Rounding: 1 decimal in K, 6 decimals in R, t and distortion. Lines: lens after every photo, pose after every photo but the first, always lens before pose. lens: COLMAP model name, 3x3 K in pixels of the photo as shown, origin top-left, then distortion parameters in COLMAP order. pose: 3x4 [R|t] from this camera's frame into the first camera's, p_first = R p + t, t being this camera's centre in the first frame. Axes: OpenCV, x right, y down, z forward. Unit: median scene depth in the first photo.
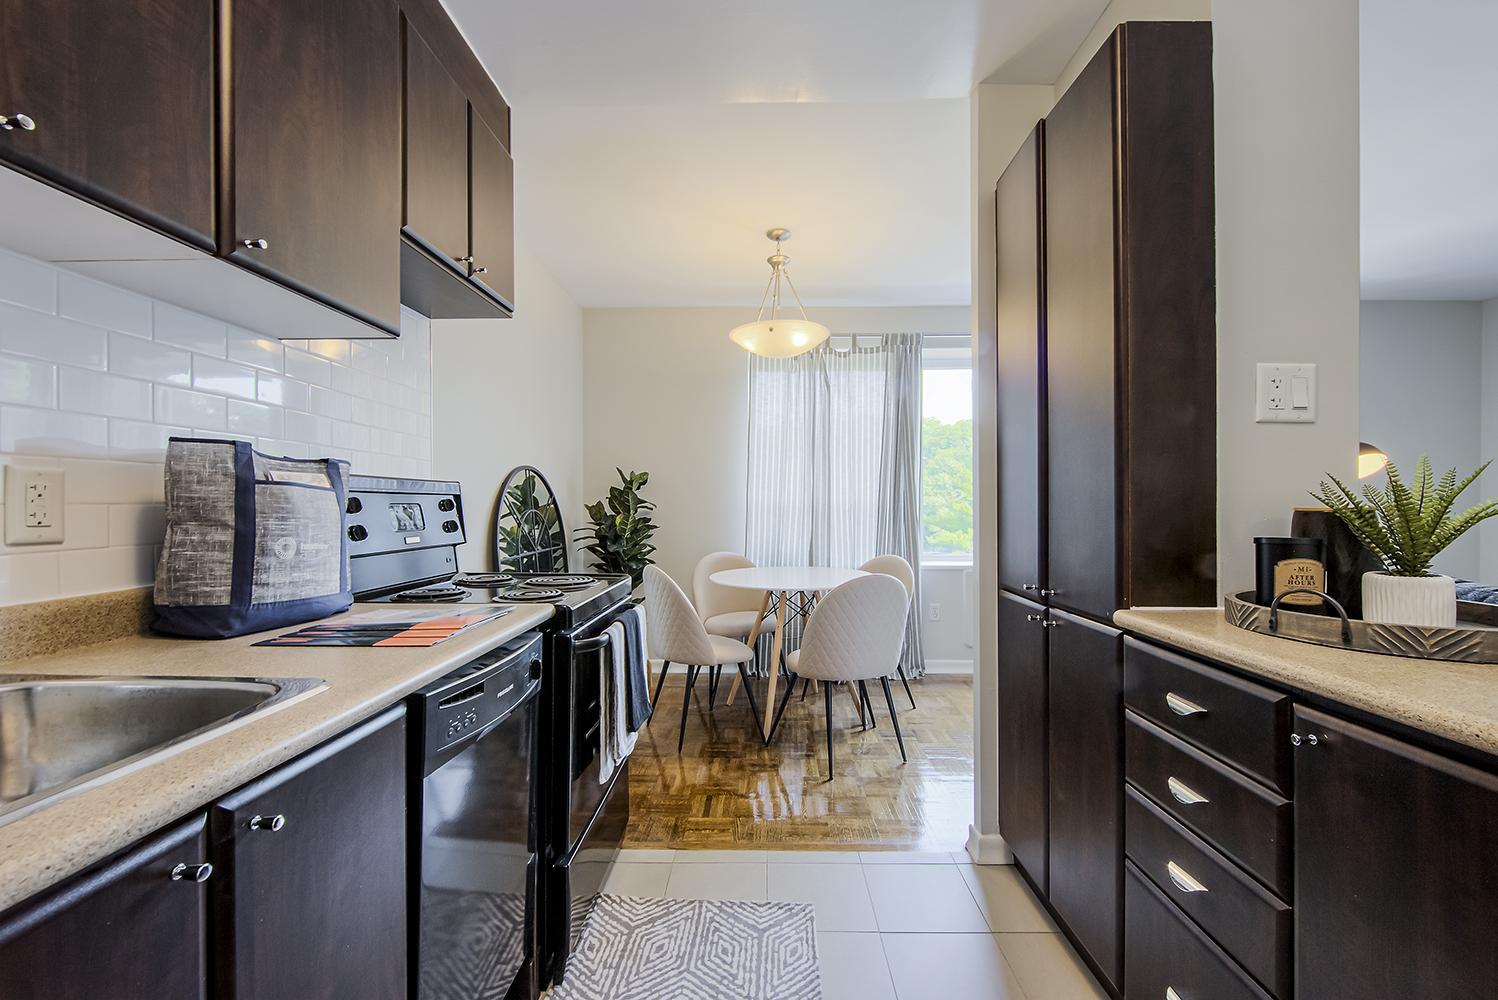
lens RADIAL K [[599.1, 0, 753.8], [0, 599.1, 497.8], [0, 0, 1]] dist [-0.003068, -0.000756]
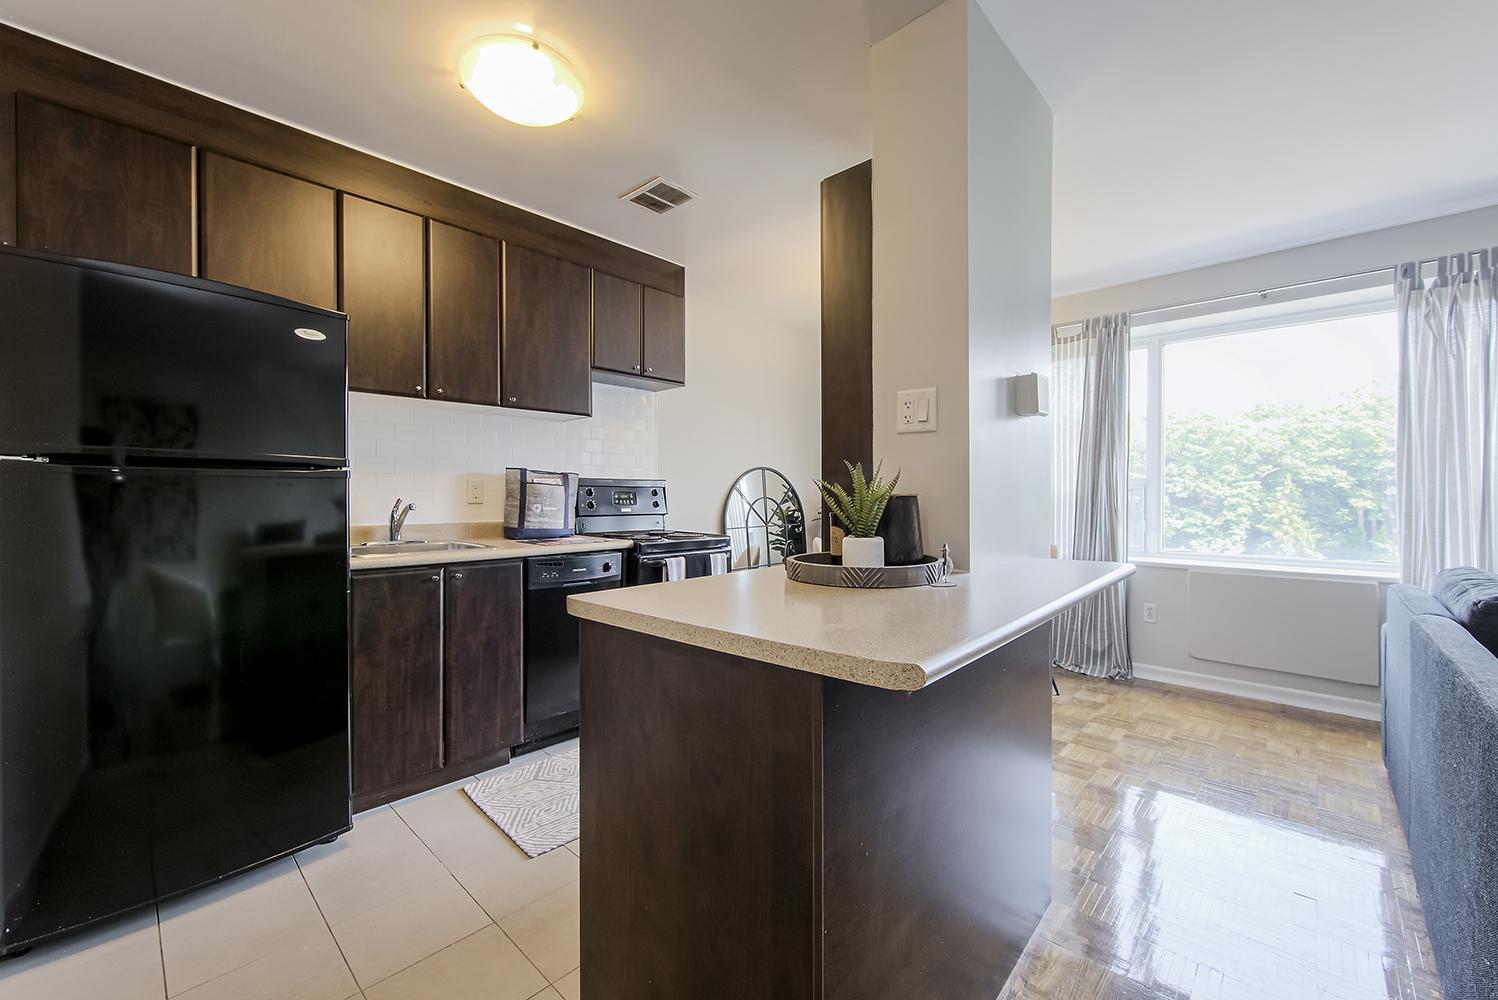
lens RADIAL K [[599.1, 0, 755.5], [0, 599.1, 496.8], [0, 0, 1]] dist [-0.003068, -0.000756]
pose [[0.746863, 0.005738, -0.664953, 1.541341], [0.002062, 0.999938, 0.010945, 0.007418], [0.664975, -0.009546, 0.746805, -0.286981]]
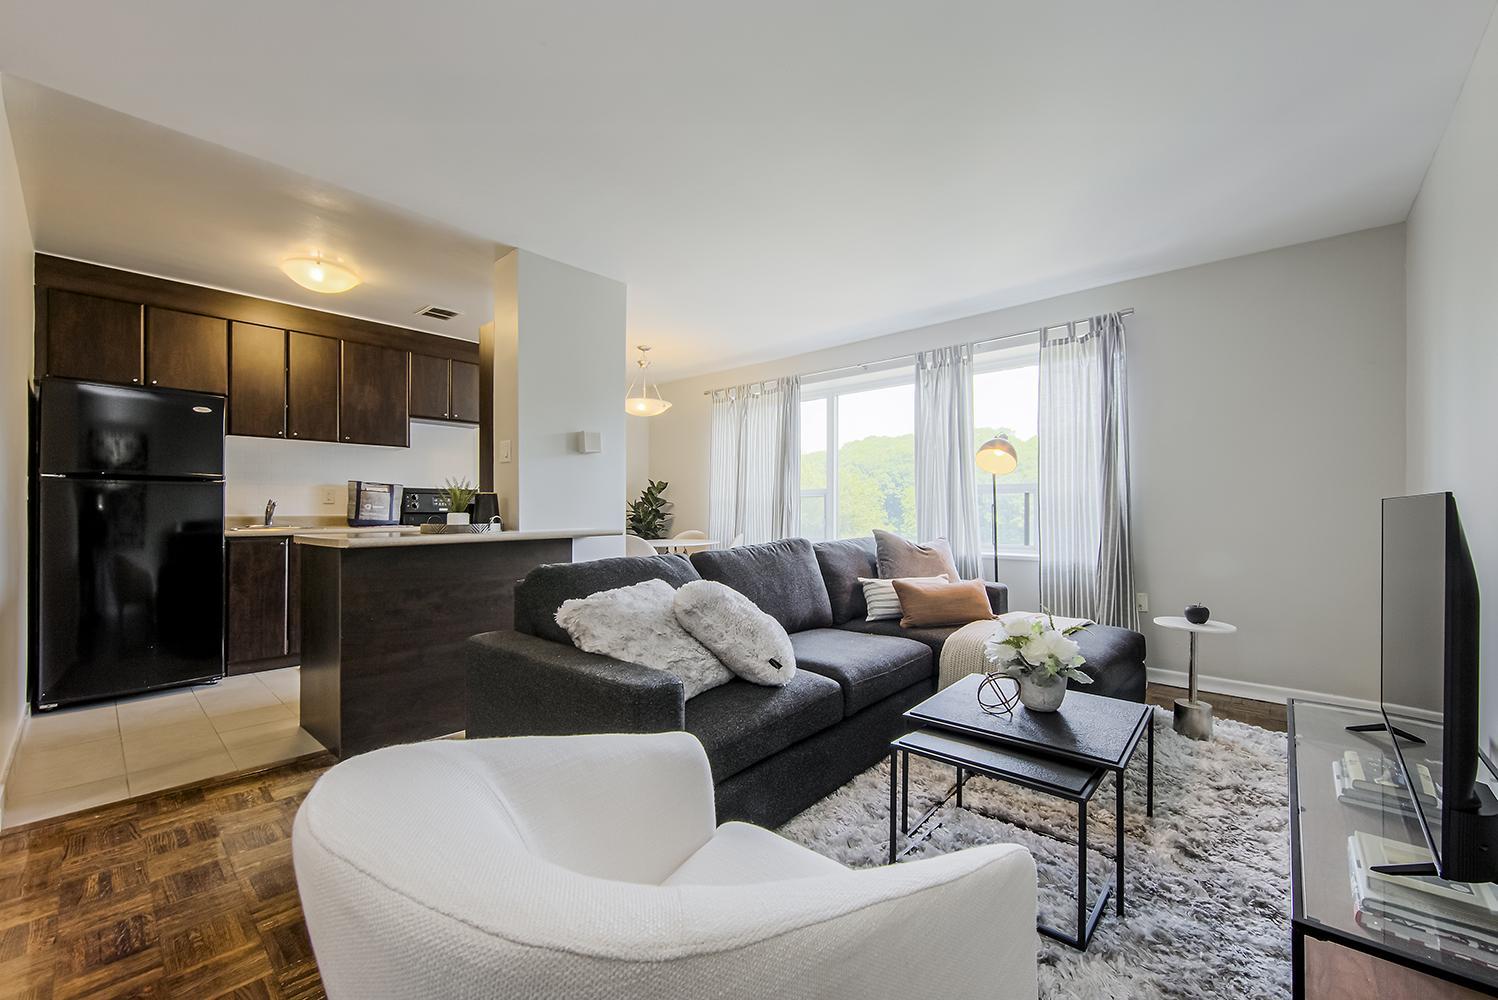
lens RADIAL K [[599.1, 0, 744.4], [0, 599.1, 501.9], [0, 0, 1]] dist [-0.003068, -0.000756]
pose [[0.764354, -0.007211, -0.644757, 3.517559], [0.004208, 0.999972, -0.006195, 0.080950], [0.644783, 0.002022, 0.764363, -0.418523]]
